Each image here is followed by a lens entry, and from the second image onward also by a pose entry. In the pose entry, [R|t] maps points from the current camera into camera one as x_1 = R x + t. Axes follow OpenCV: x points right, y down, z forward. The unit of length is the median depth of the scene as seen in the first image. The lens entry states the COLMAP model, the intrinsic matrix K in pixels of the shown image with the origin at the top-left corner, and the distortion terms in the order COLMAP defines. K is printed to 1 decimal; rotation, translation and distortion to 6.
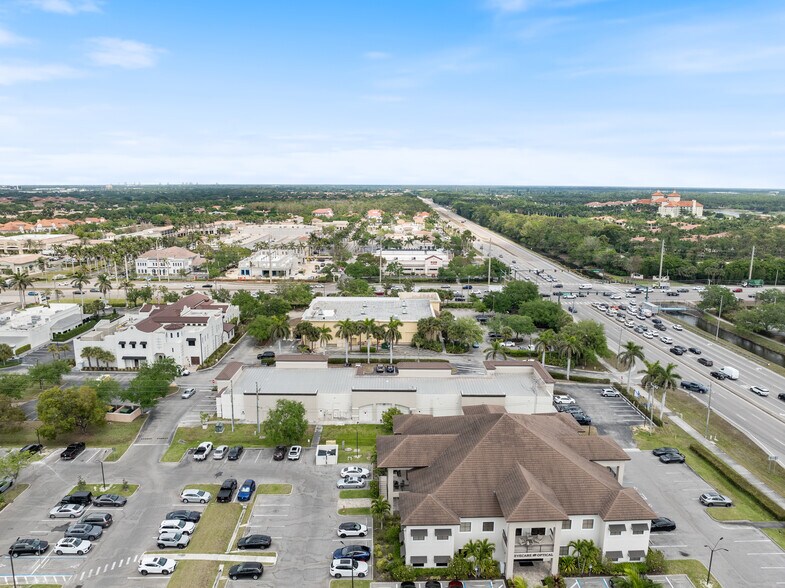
lens RADIAL K [[554.2, 0, 392.3], [0, 554.2, 277.3], [0, 0, 1]] dist [-0.052468, 0.028592]
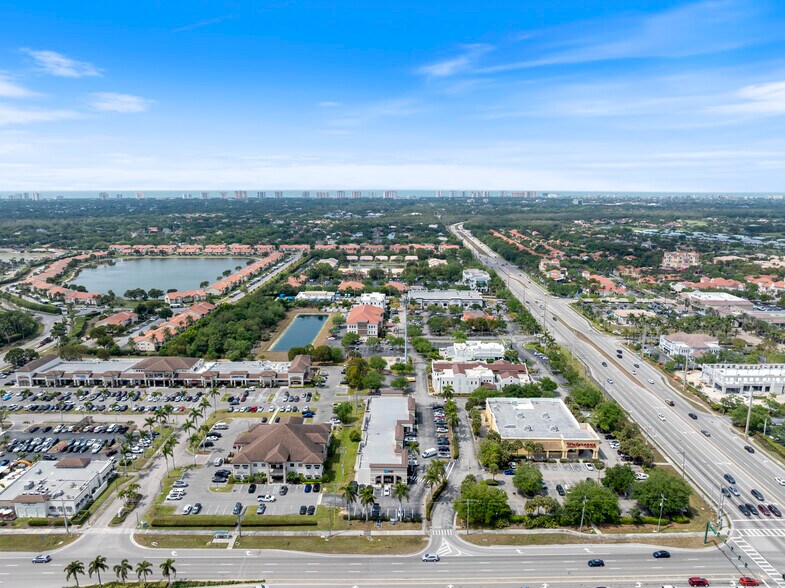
lens RADIAL K [[550.4, 0, 392.5], [0, 550.4, 294.0], [0, 0, 1]] dist [-0.033378, -0.009015]
pose [[-0.023811, 0.182115, -0.982989, 2.000087], [-0.172564, 0.967760, 0.183474, -0.684044], [0.984711, 0.173997, 0.008383, 1.073053]]
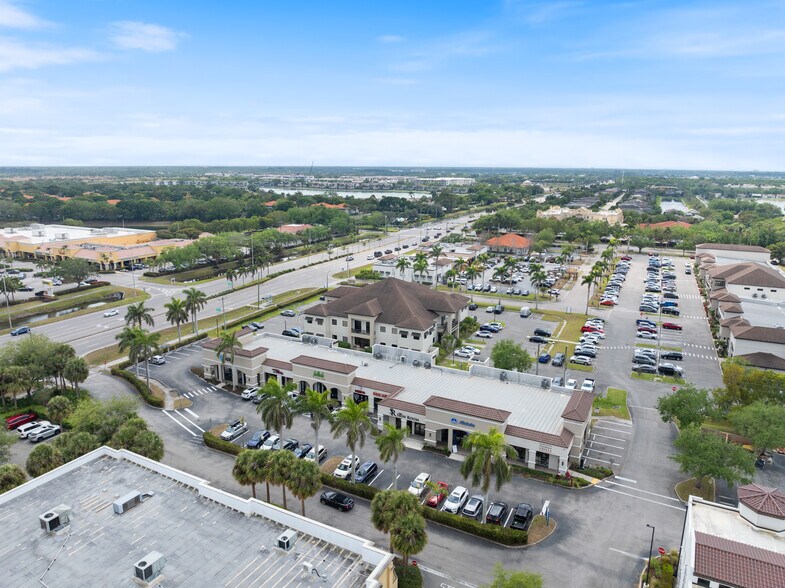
lens RADIAL K [[550.4, 0, 392.5], [0, 550.4, 294.0], [0, 0, 1]] dist [-0.033378, -0.009015]
pose [[-0.885073, -0.121460, 0.449324, -0.439658], [0.065801, 0.923006, 0.379118, -0.265900], [-0.460777, 0.365114, -0.808936, 1.864927]]
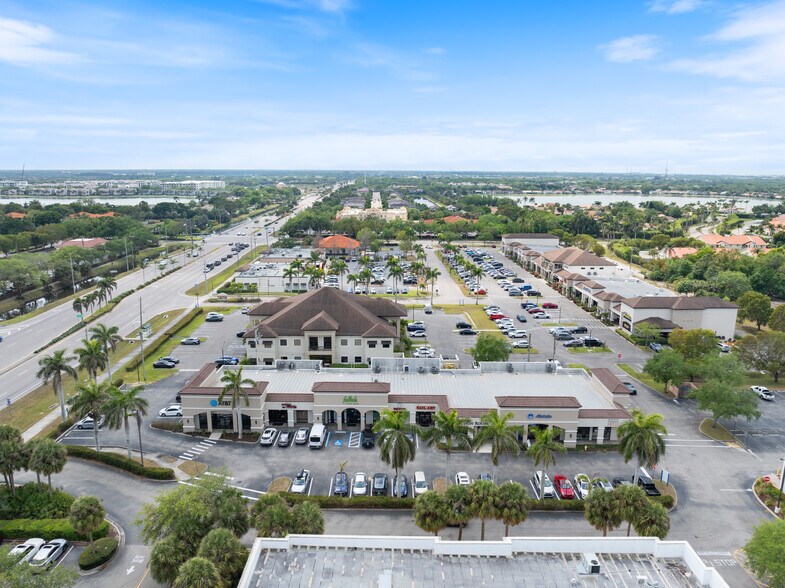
lens RADIAL K [[550.4, 0, 392.5], [0, 550.4, 294.0], [0, 0, 1]] dist [-0.033378, -0.009015]
pose [[-0.999834, -0.018190, 0.000692, 0.011327], [-0.016497, 0.921558, 0.387890, -0.271483], [-0.007693, 0.387815, -0.921705, 1.931607]]
